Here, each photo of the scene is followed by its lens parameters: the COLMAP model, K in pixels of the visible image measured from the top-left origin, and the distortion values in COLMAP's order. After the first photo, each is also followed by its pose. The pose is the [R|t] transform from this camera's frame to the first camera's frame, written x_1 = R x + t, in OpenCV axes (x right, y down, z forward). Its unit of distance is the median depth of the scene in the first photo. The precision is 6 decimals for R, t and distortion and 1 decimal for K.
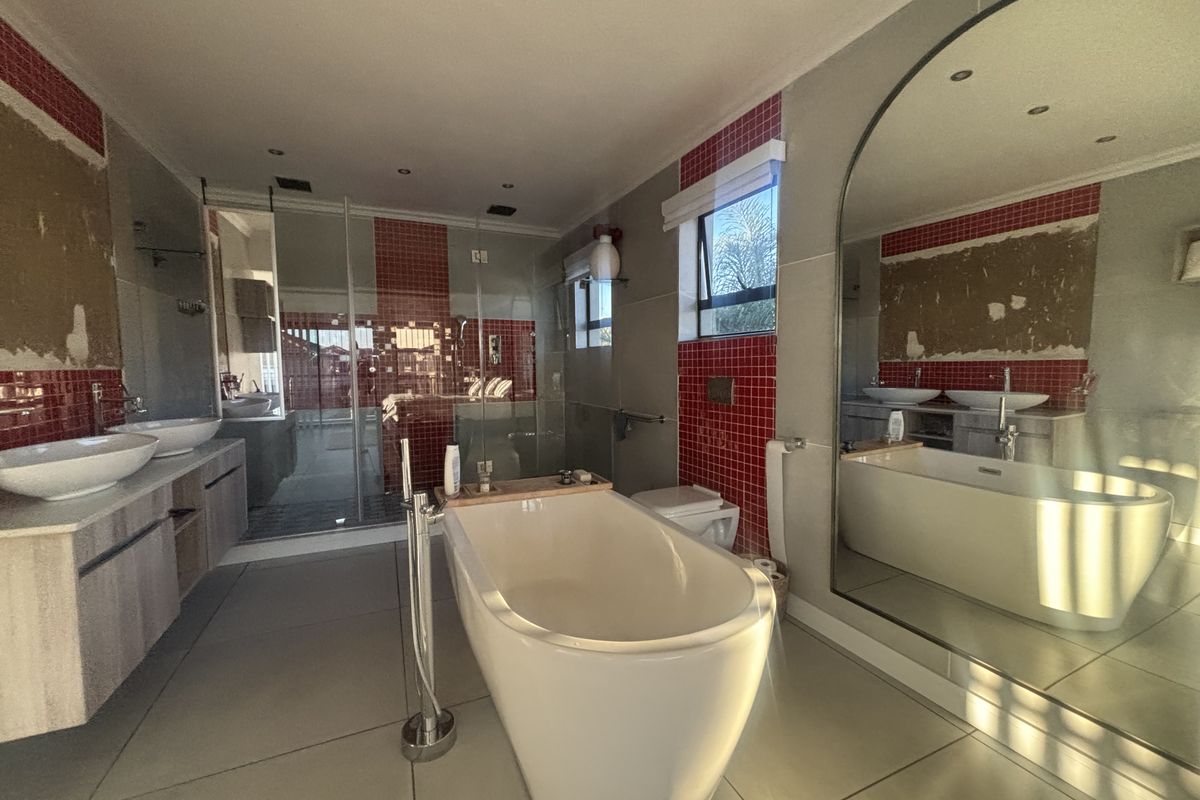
lens RADIAL K [[479.8, 0, 600.8], [0, 479.8, 399.0], [0, 0, 1]] dist [-0.000946, -0.000087]
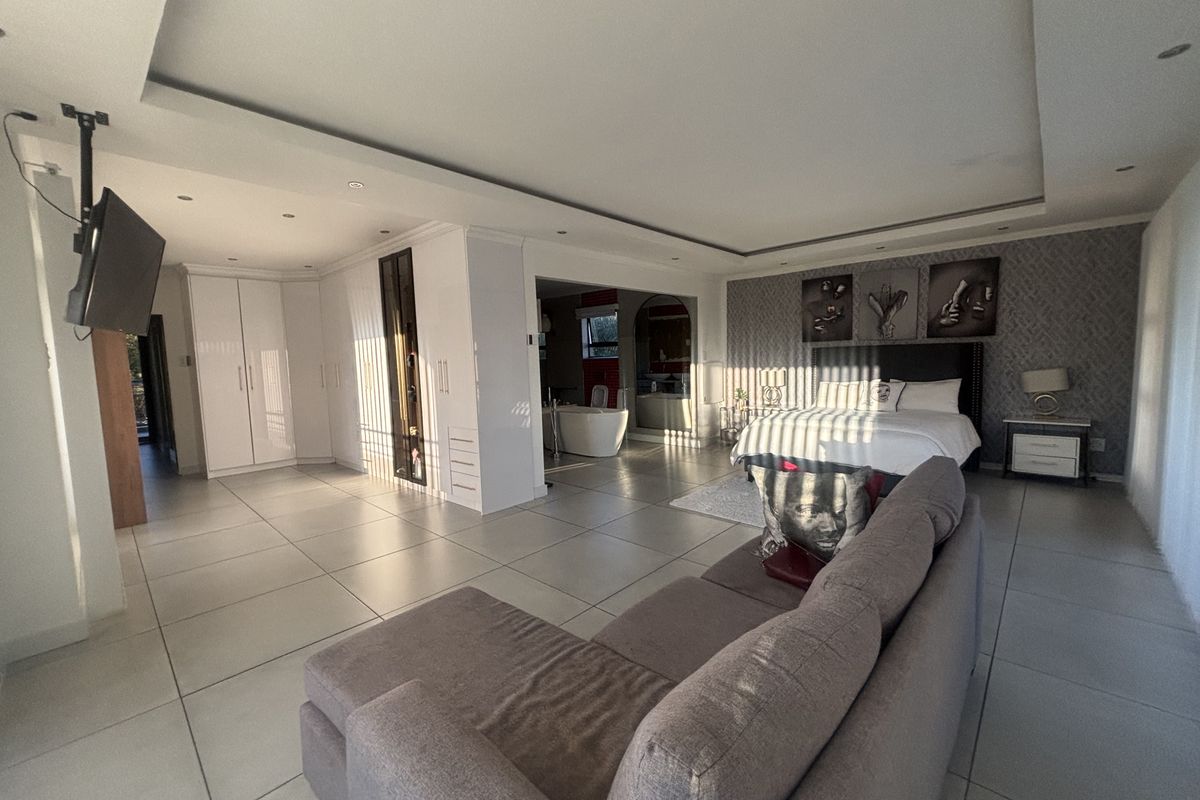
lens RADIAL K [[479.8, 0, 598.6], [0, 479.8, 399.5], [0, 0, 1]] dist [-0.000946, -0.000087]
pose [[0.923812, -0.055464, 0.378809, -0.774758], [0.051173, 0.998461, 0.021392, 0.055086], [-0.379412, -0.000378, 0.925228, -1.516227]]
